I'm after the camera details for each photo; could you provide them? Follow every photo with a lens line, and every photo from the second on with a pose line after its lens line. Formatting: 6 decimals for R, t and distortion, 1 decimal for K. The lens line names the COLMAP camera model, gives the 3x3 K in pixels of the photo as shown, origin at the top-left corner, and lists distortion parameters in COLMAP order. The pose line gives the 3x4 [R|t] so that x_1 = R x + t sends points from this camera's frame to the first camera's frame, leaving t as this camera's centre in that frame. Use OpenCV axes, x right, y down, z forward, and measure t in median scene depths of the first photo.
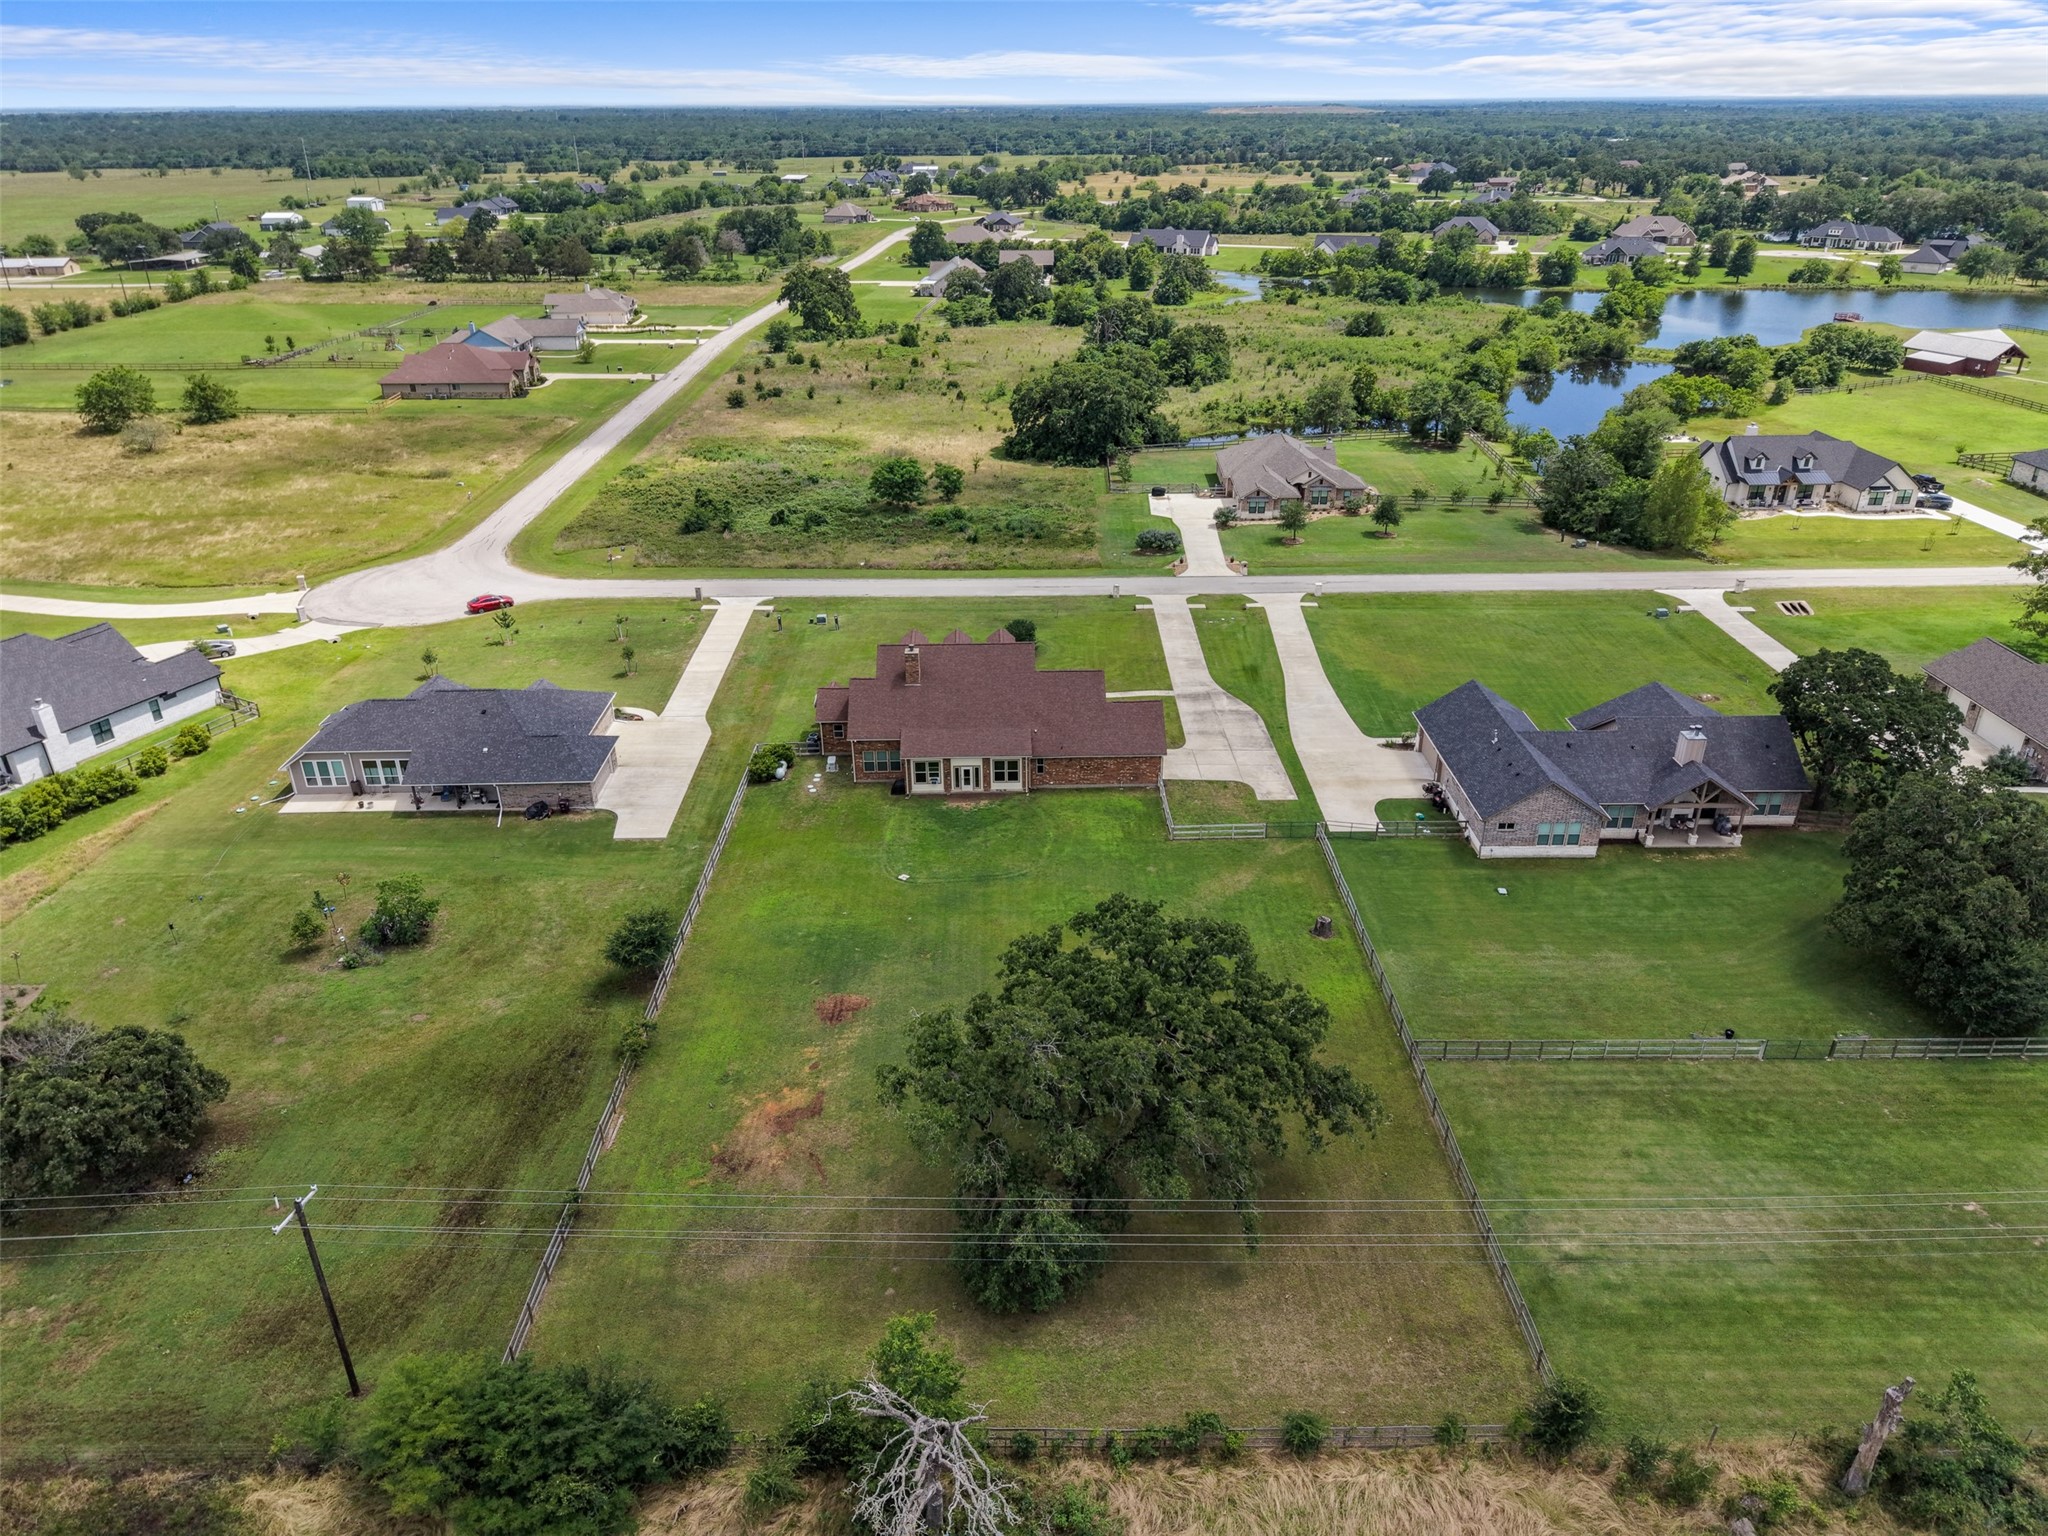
lens RADIAL K [[1363.5, 0, 1024.2], [0, 1363.5, 773.1], [0, 0, 1]] dist [0.054900, -0.067405]
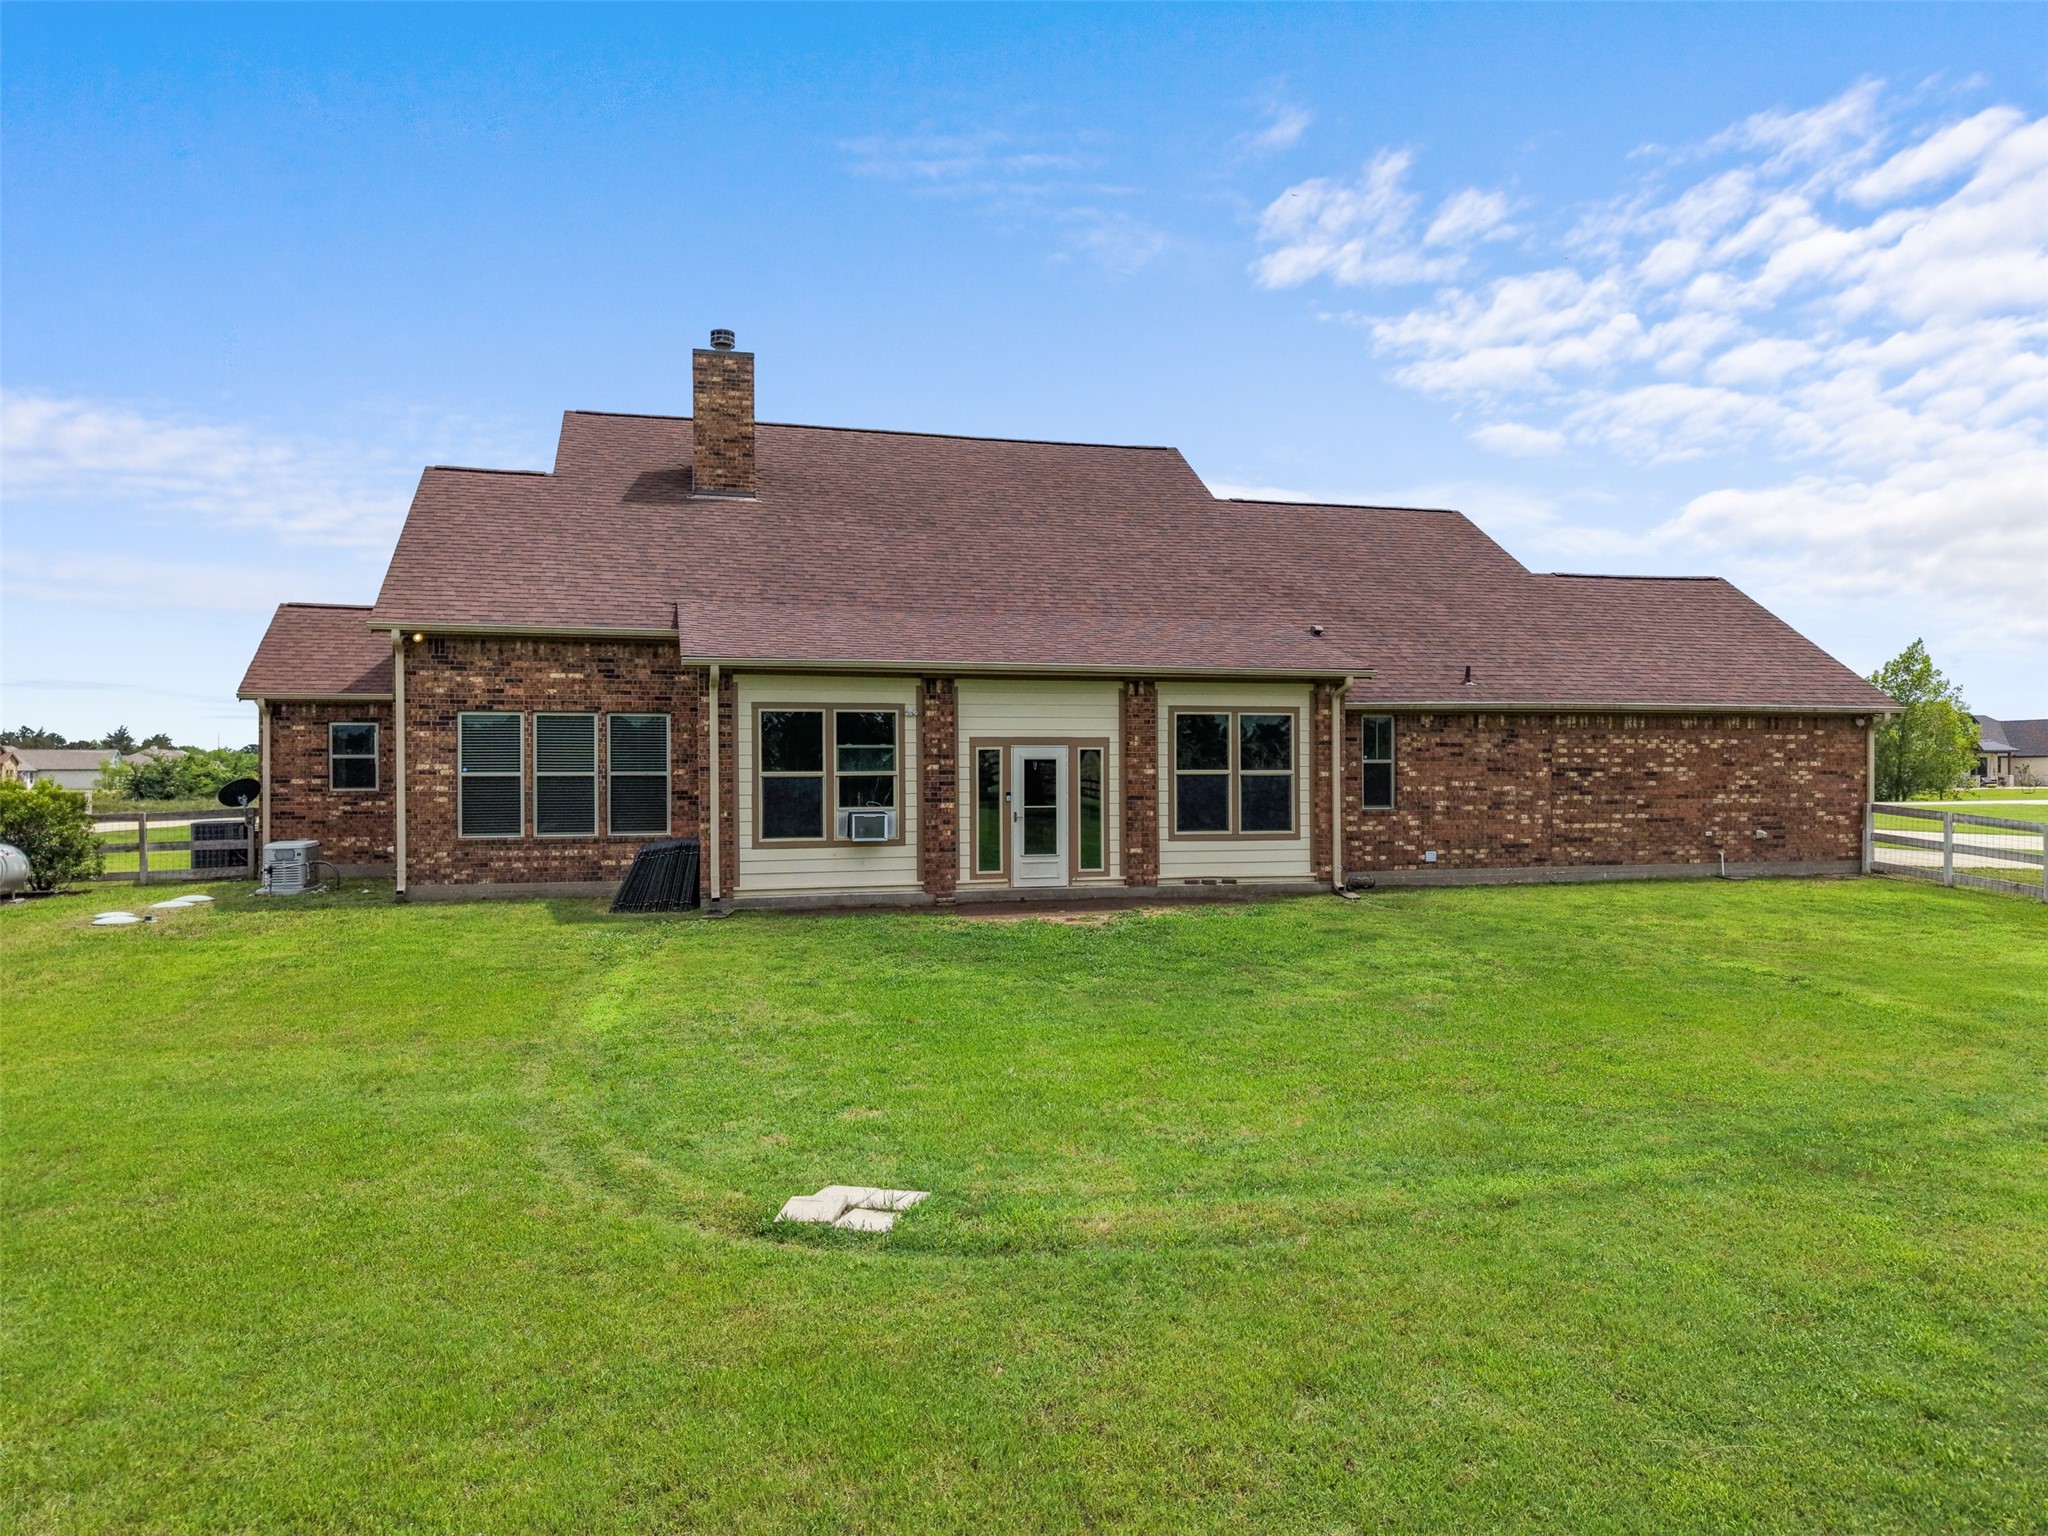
lens RADIAL K [[1367.1, 0, 1023.7], [0, 1367.1, 773.5], [0, 0, 1]] dist [0.034050, -0.032772]
pose [[0.974816, 0.005742, 0.222935, -0.079727], [0.092308, 0.899623, -0.426800, 0.073257], [-0.203008, 0.436631, 0.876437, 0.769163]]
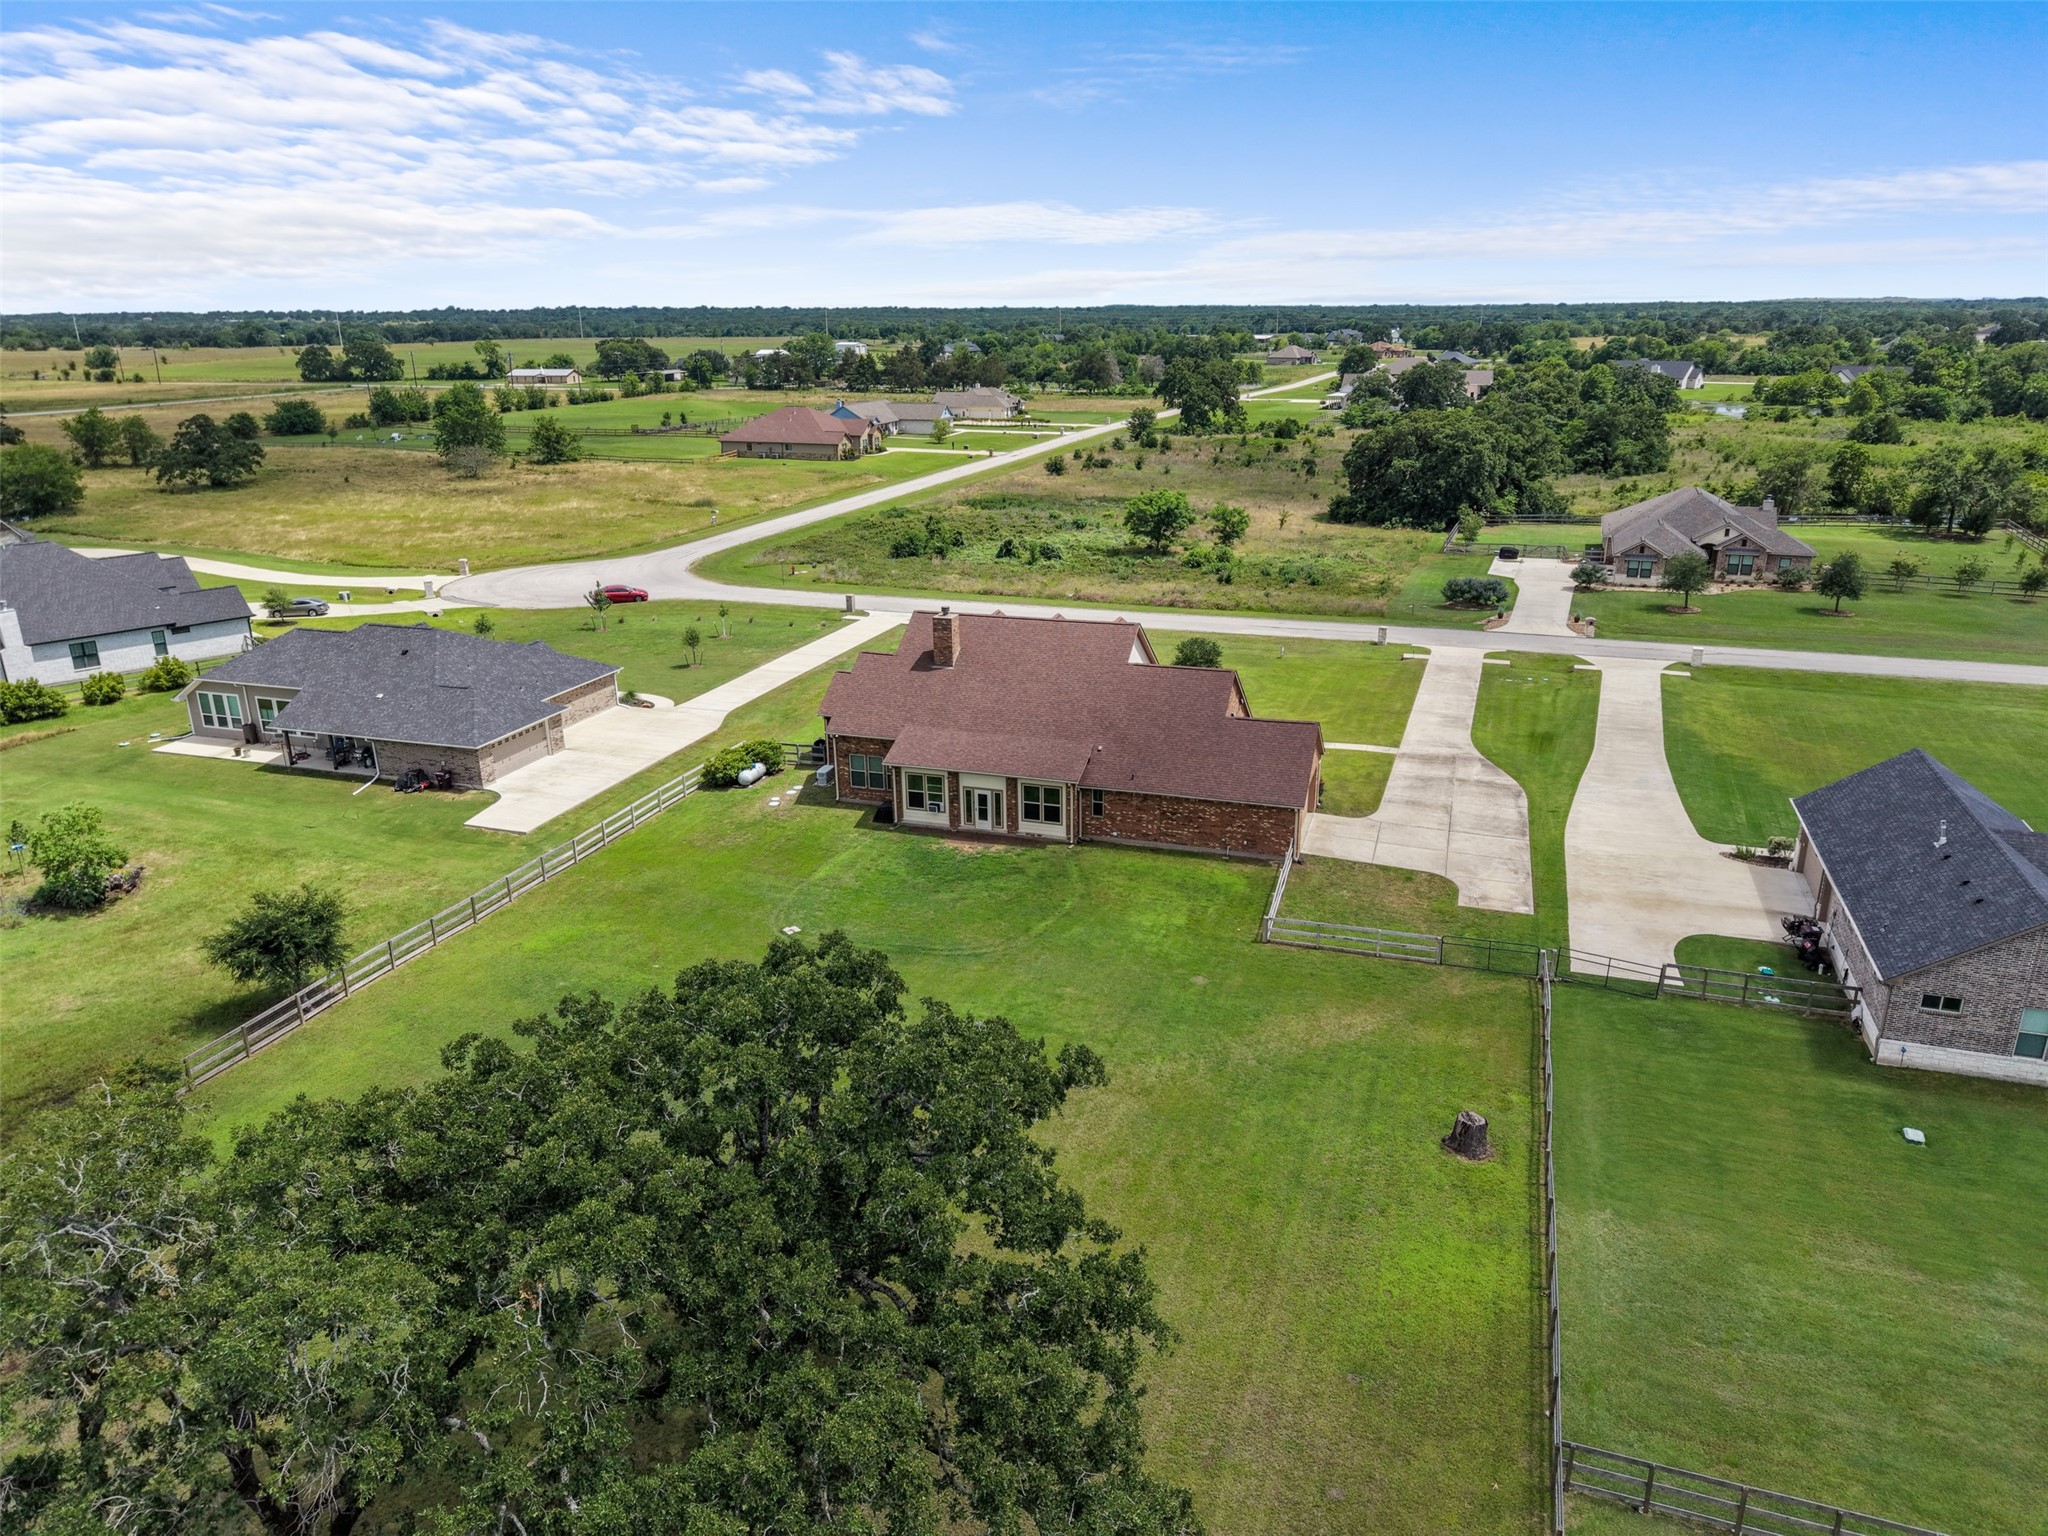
lens RADIAL K [[1367.1, 0, 1023.7], [0, 1367.1, 773.5], [0, 0, 1]] dist [0.034050, -0.032772]
pose [[0.942726, 0.104579, -0.316752, 0.162734], [-0.143304, 0.984463, -0.101474, 0.045765], [0.301218, 0.141054, 0.943065, 0.371528]]
